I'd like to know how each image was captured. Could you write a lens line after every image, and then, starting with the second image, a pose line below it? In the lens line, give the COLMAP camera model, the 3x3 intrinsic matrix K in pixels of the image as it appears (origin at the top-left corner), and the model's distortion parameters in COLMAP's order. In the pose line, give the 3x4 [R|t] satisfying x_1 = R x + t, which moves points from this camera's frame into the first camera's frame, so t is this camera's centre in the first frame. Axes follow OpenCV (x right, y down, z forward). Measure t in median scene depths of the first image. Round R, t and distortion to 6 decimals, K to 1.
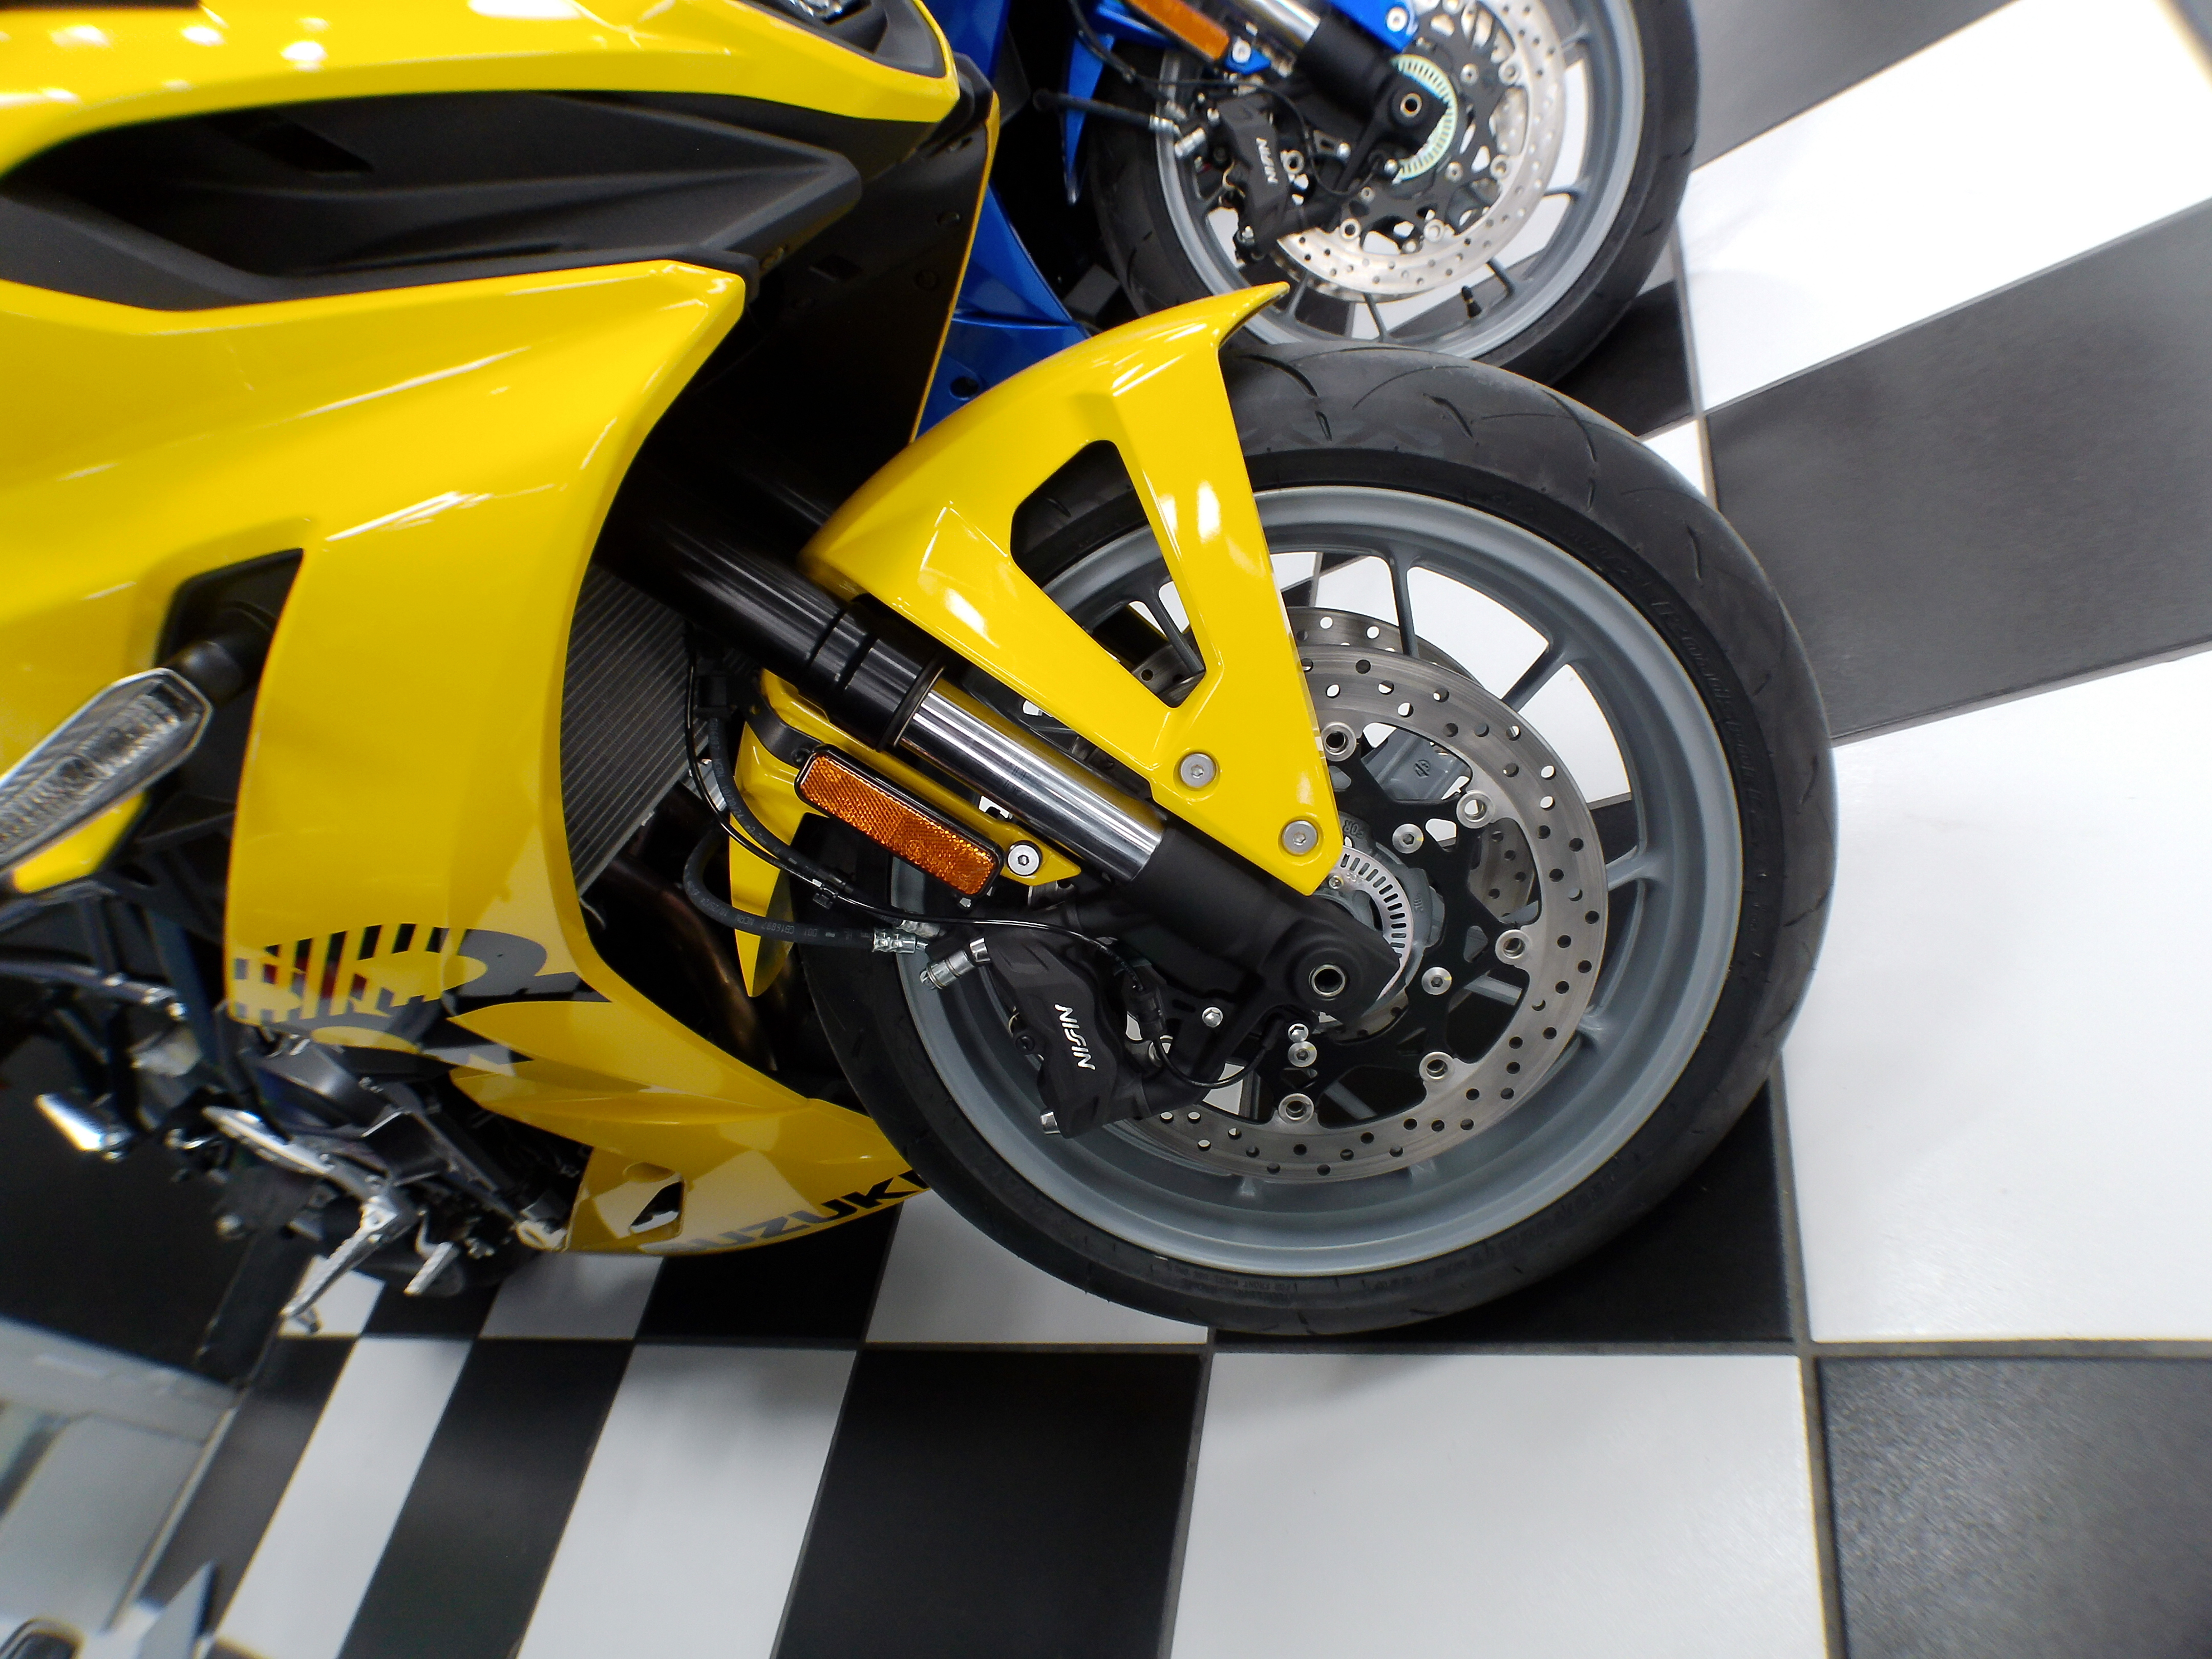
lens RADIAL K [[1167.0, 0, 1106.0], [0, 1167.0, 829.5], [0, 0, 1]] dist [-0.039890, 0.001871]
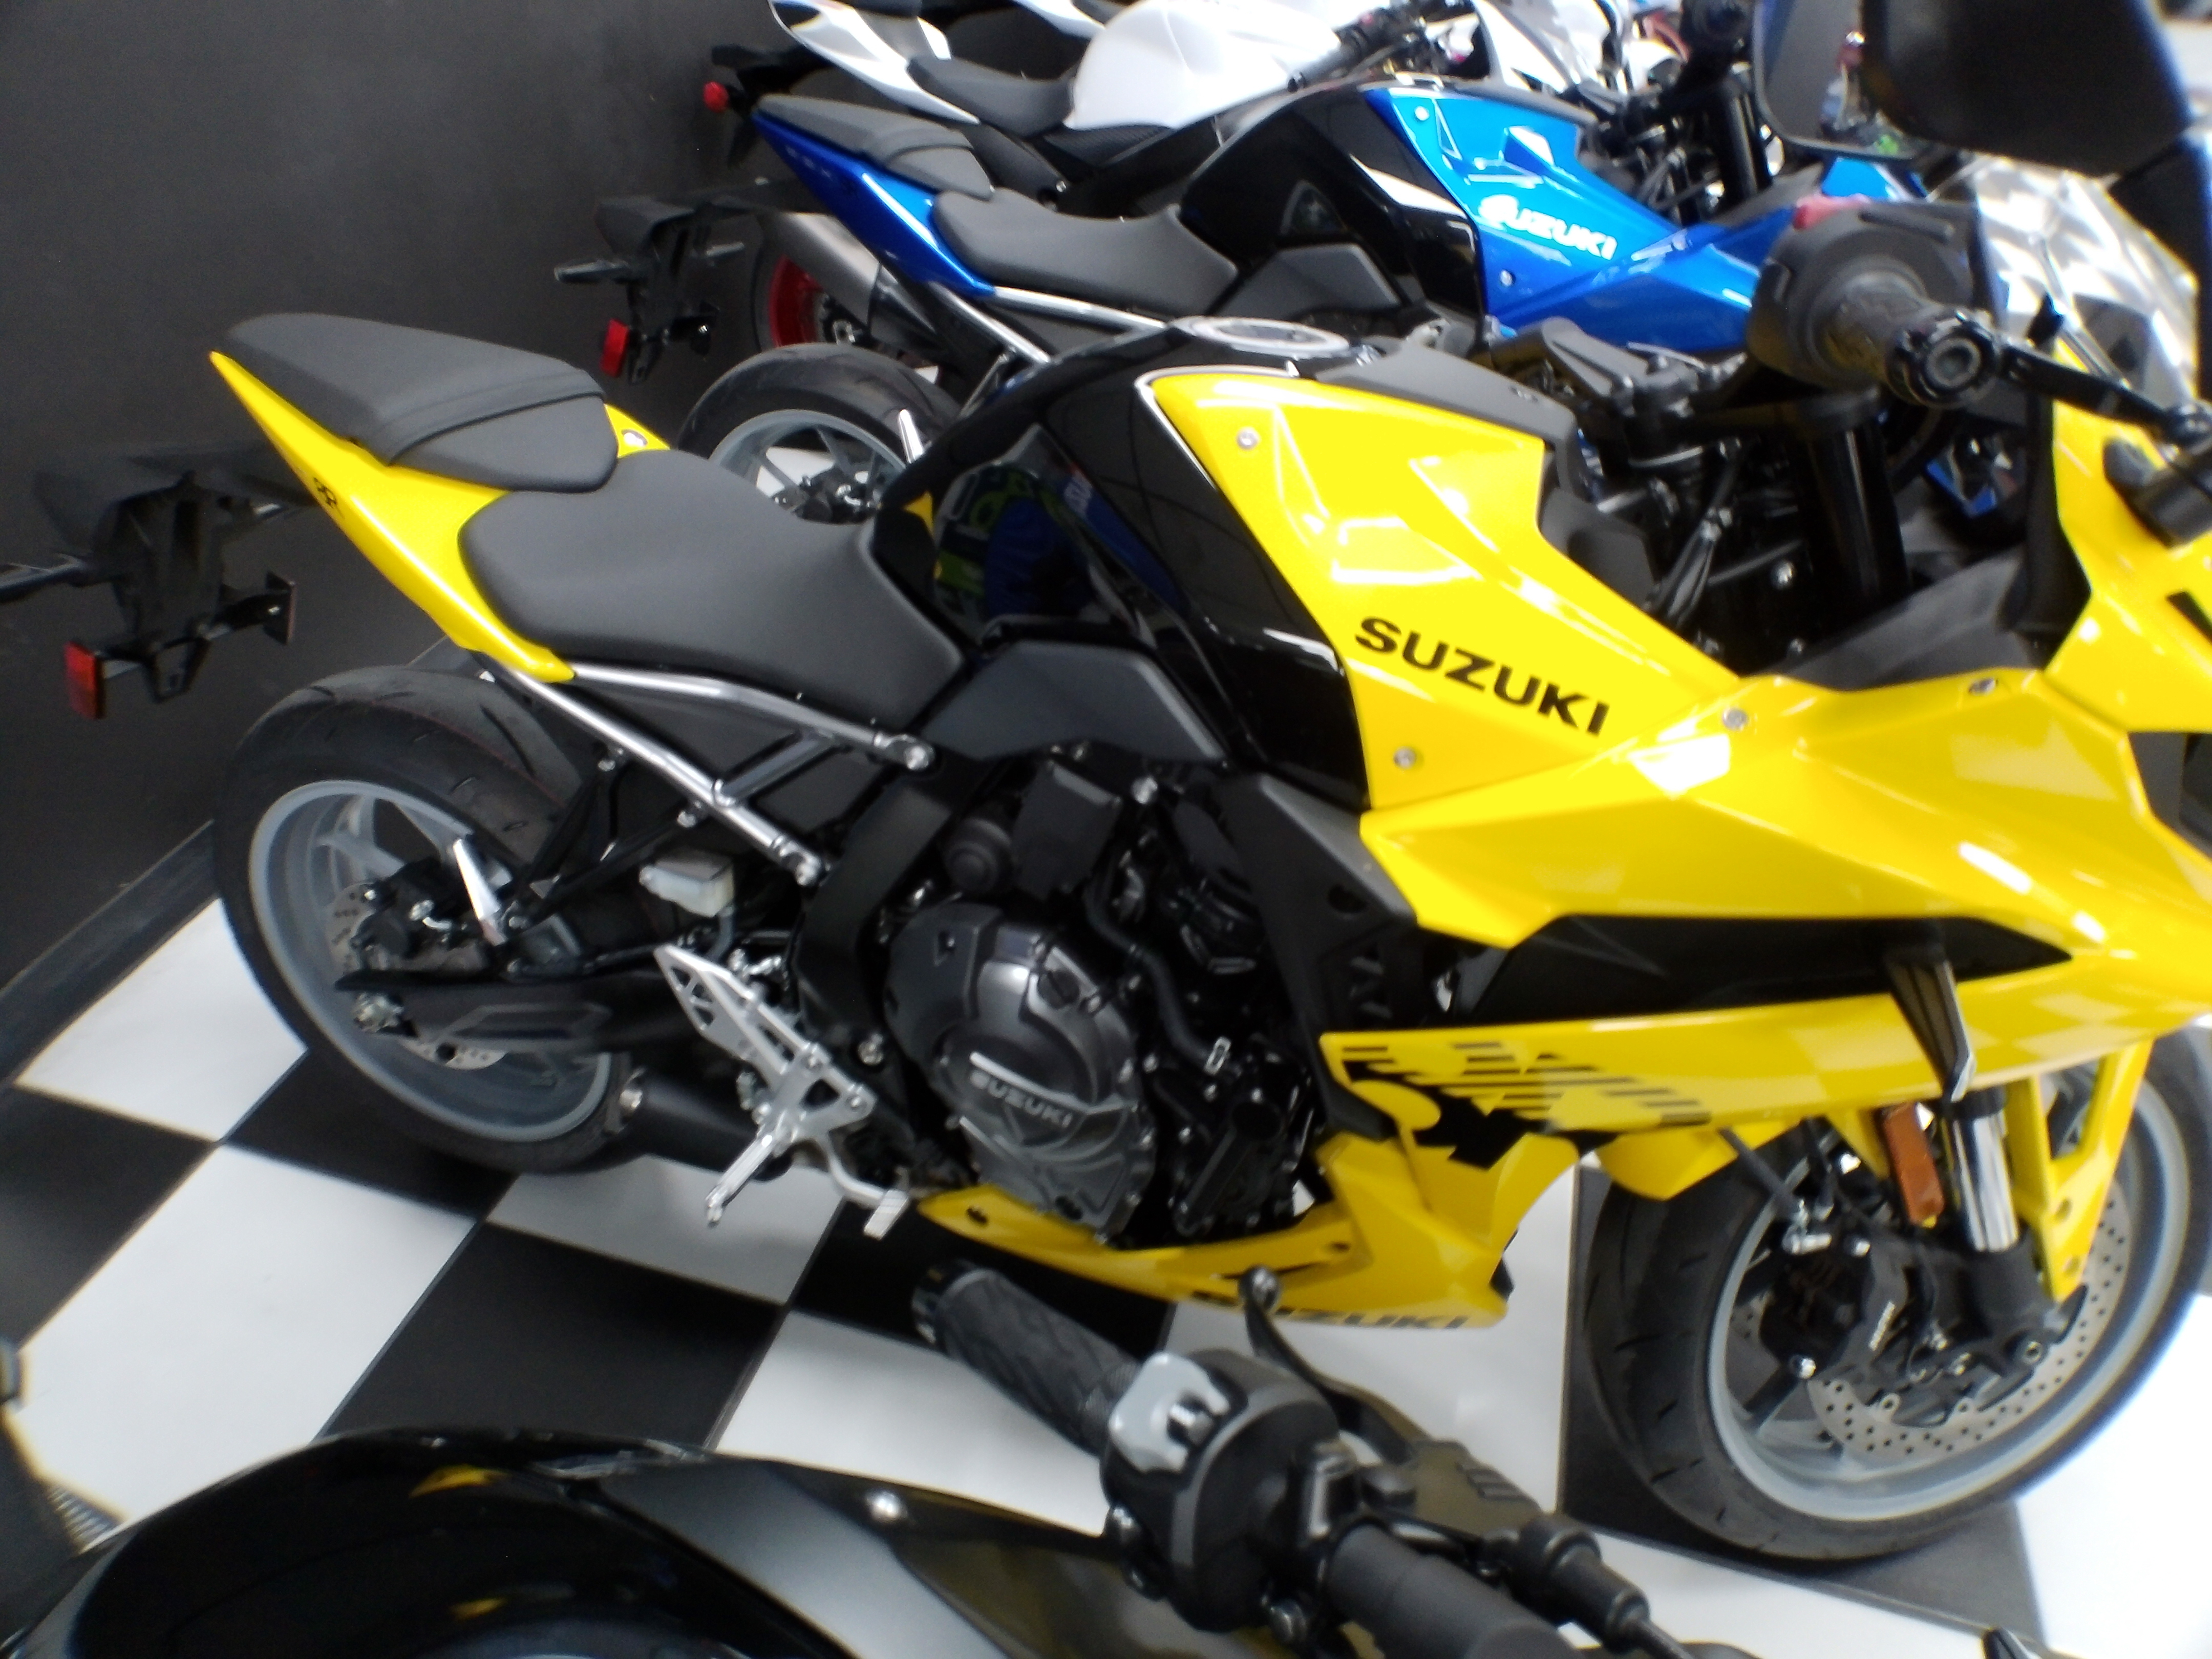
lens RADIAL K [[1204.4, 0, 1106.0], [0, 1204.4, 829.5], [0, 0, 1]] dist [-0.041079, 0.000446]
pose [[0.806624, 0.471235, 0.356784, -1.449638], [-0.444287, 0.881511, -0.159835, 0.260686], [-0.389829, -0.029588, 0.920412, -0.036816]]
